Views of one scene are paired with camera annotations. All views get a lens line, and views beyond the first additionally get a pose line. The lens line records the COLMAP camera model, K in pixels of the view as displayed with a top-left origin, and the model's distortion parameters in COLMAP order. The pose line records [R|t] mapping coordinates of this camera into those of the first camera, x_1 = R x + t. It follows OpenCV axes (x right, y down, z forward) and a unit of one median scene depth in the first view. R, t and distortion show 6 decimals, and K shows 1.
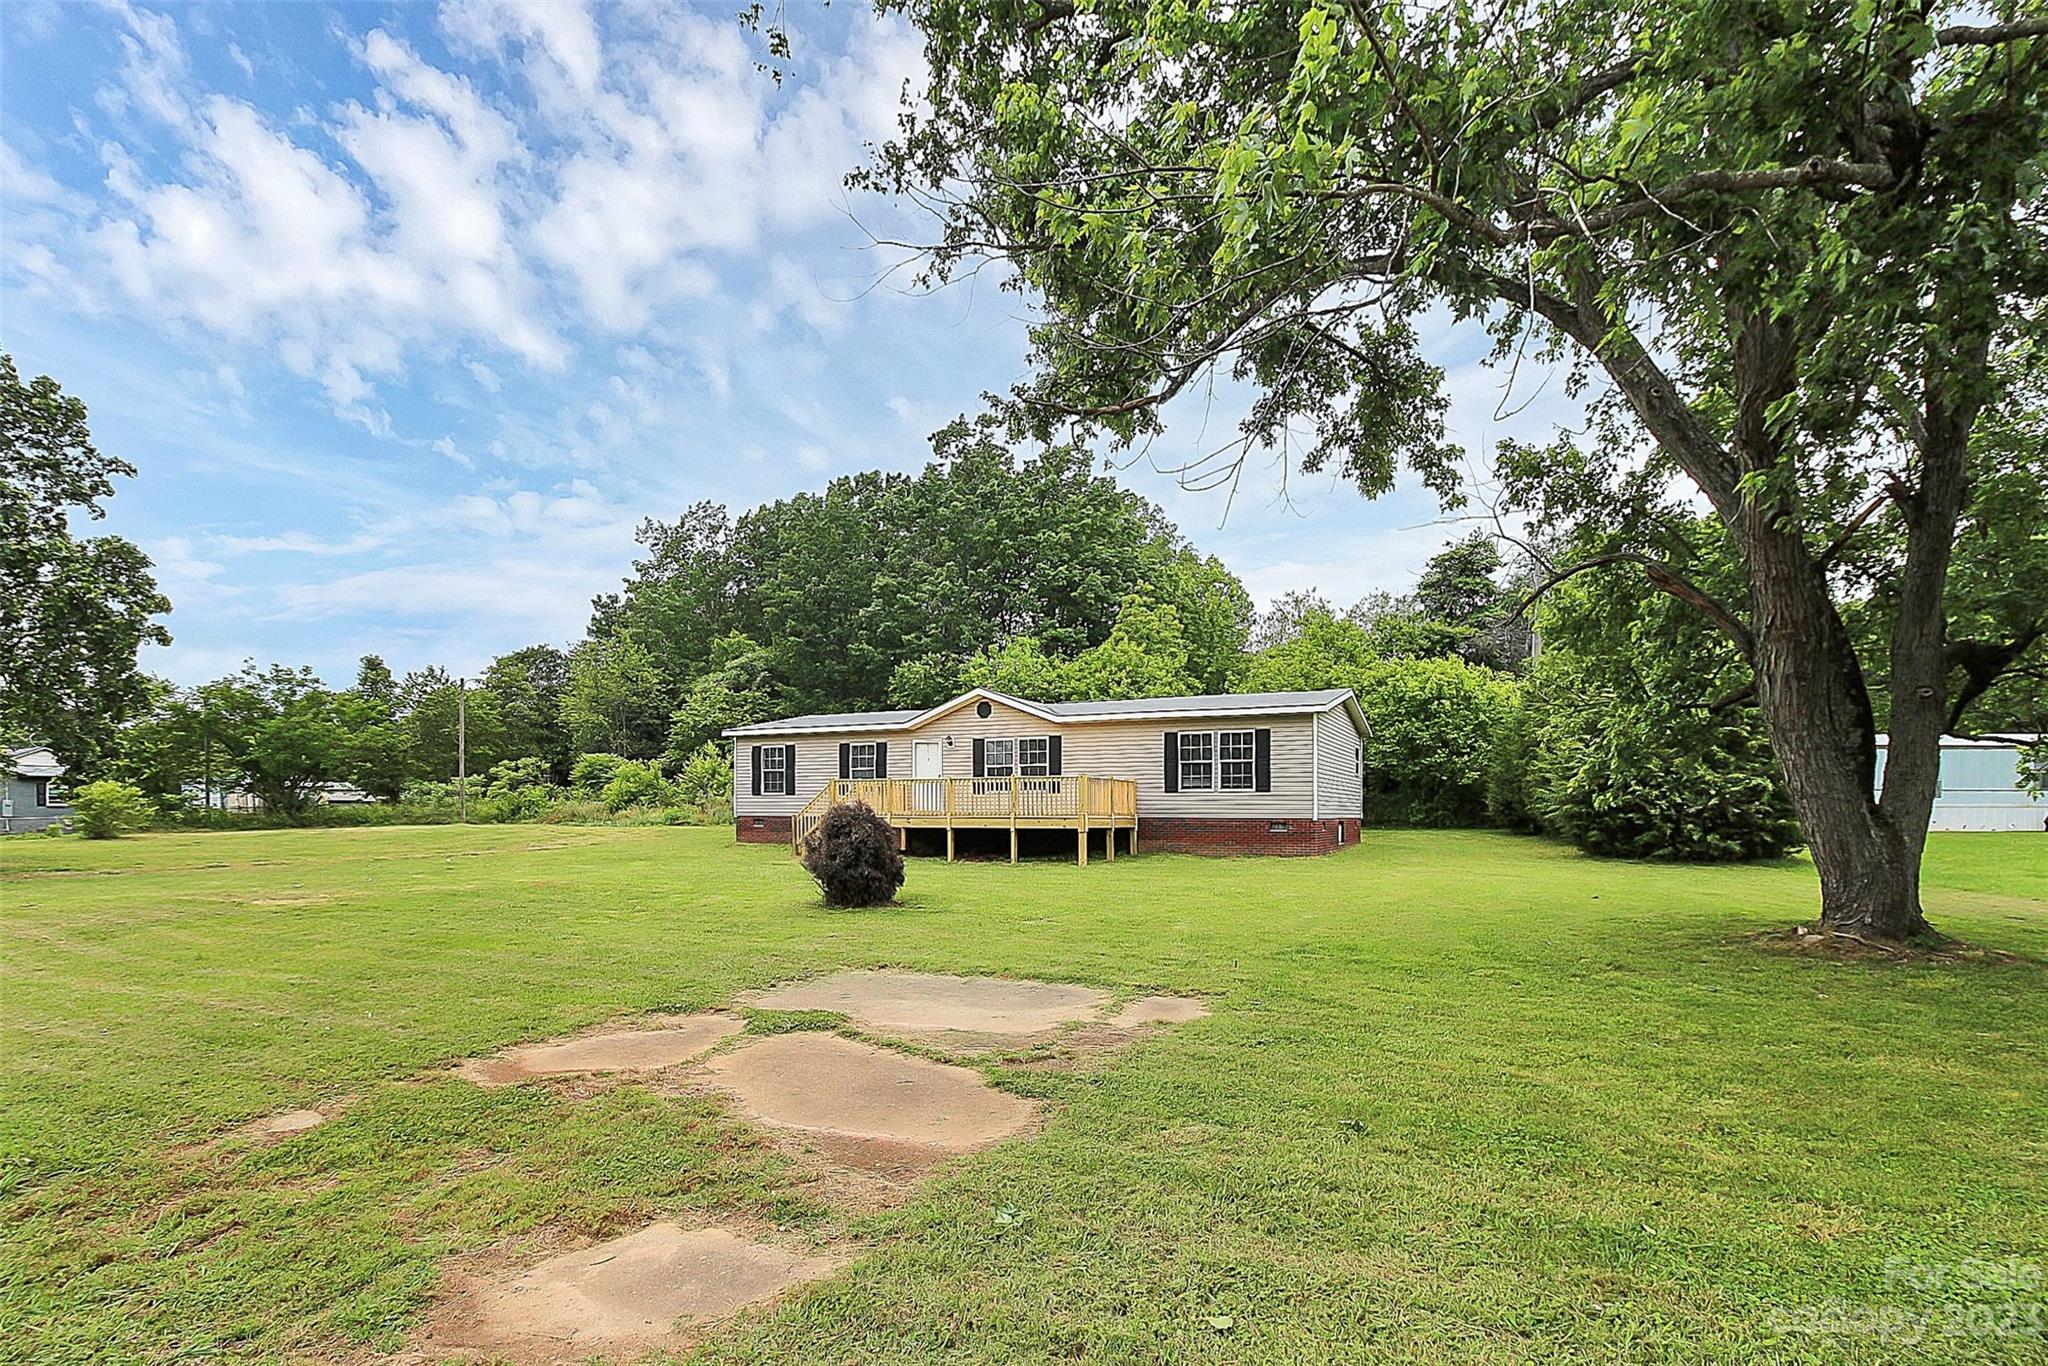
lens RADIAL K [[957.4, 0, 1026.9], [0, 957.4, 668.0], [0, 0, 1]] dist [0.007146, -0.013355]
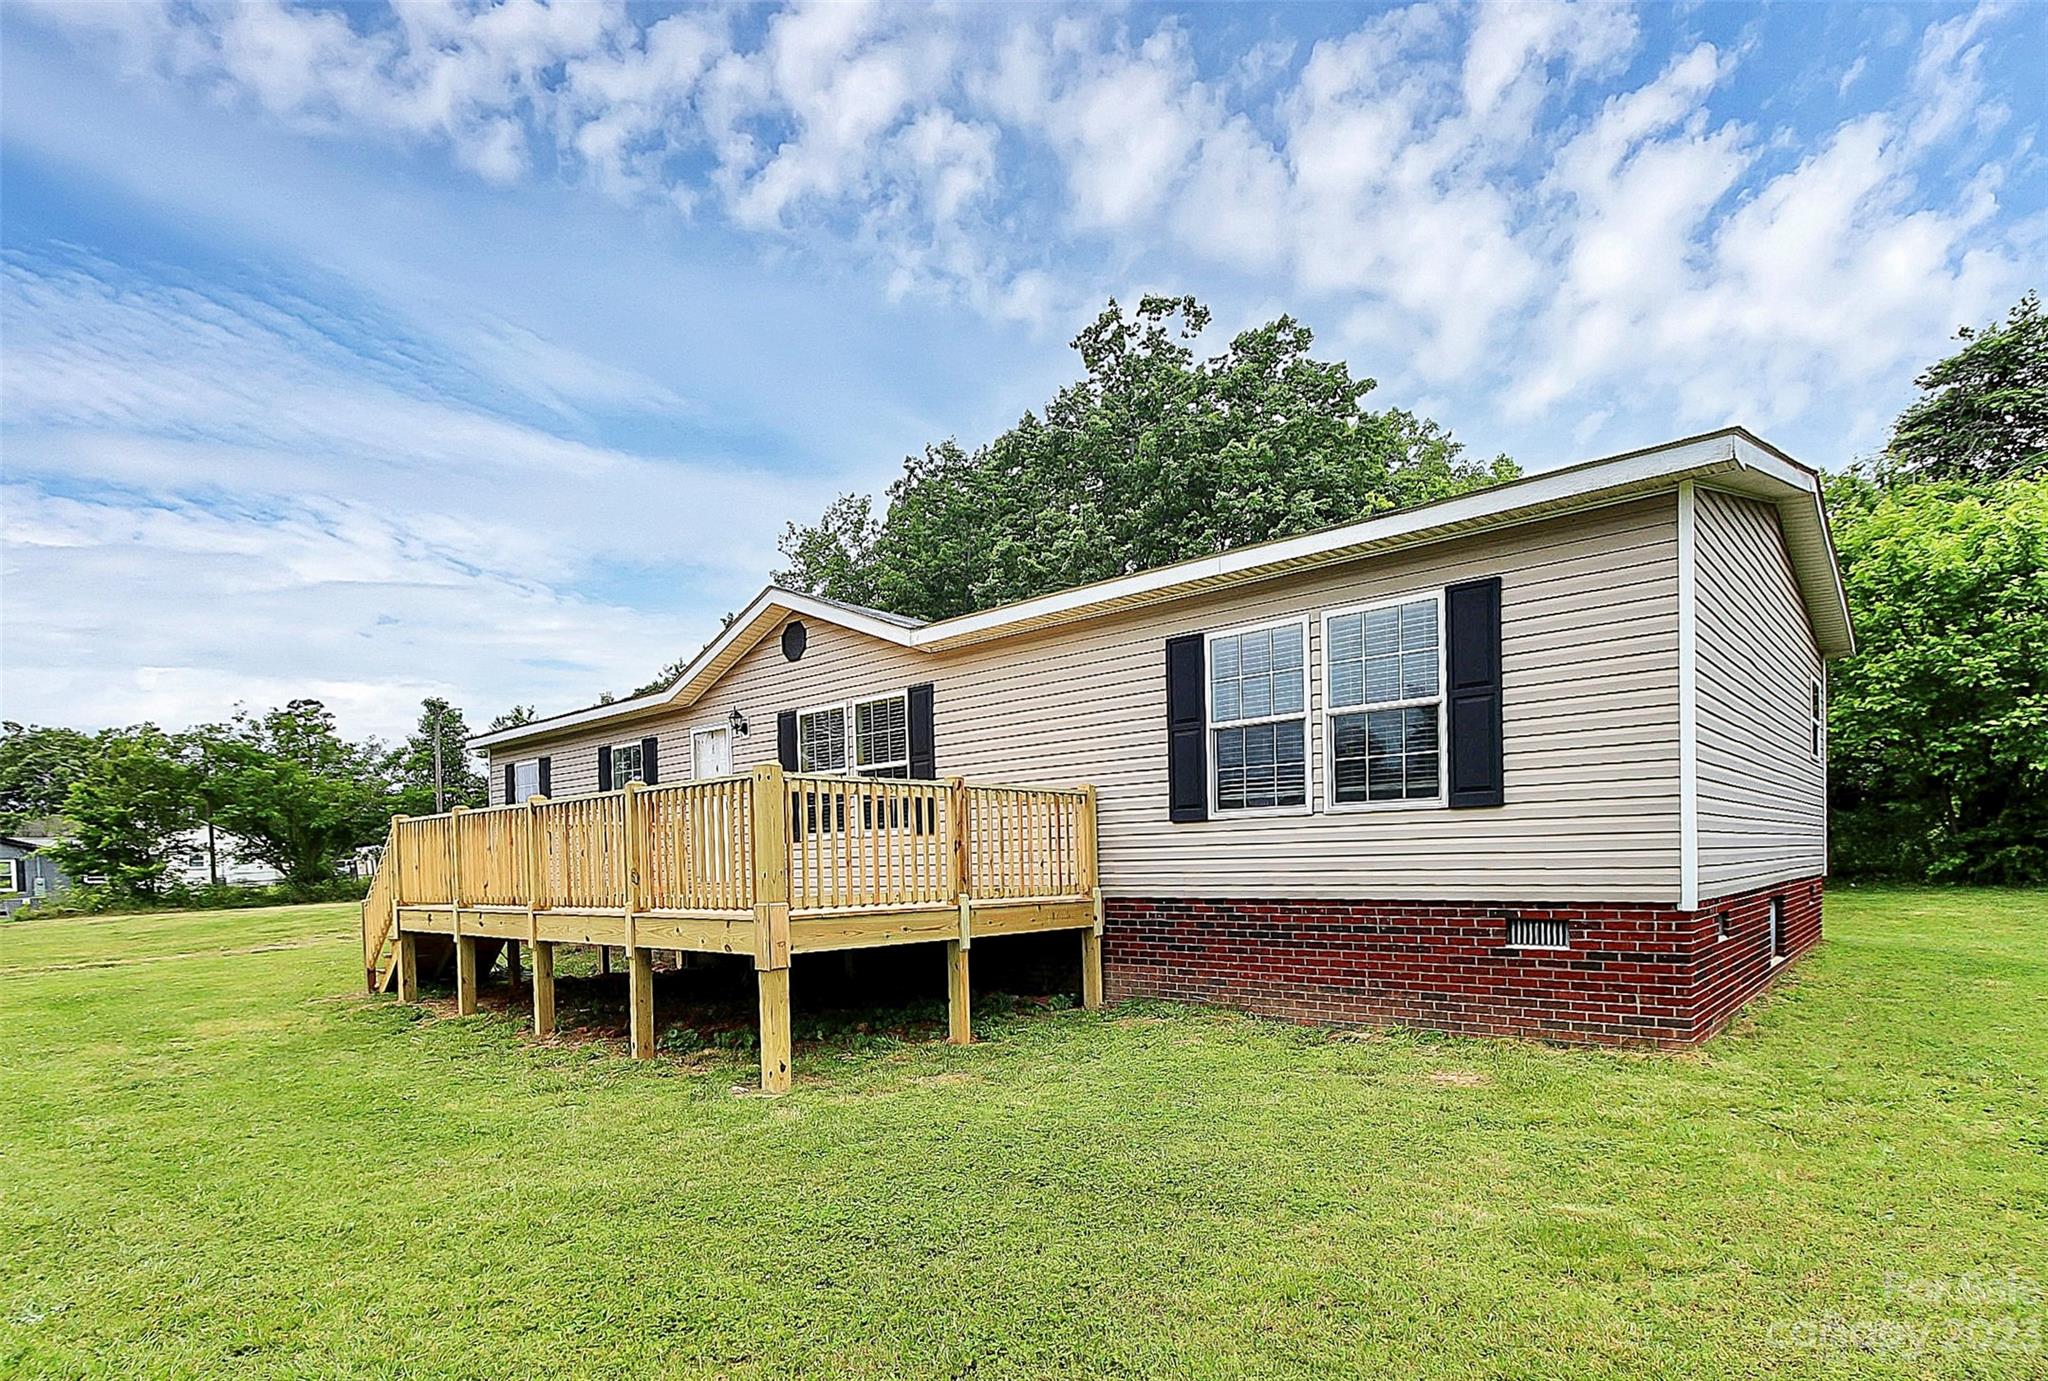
lens RADIAL K [[1031.0, 0, 1026.5], [0, 1031.0, 810.1], [0, 0, 1]] dist [-0.025088, -0.000318]
pose [[0.958931, -0.036599, -0.281269, 0.139157], [0.065731, 0.993320, 0.094844, 0.062991], [0.275918, -0.109437, 0.954931, 0.459350]]
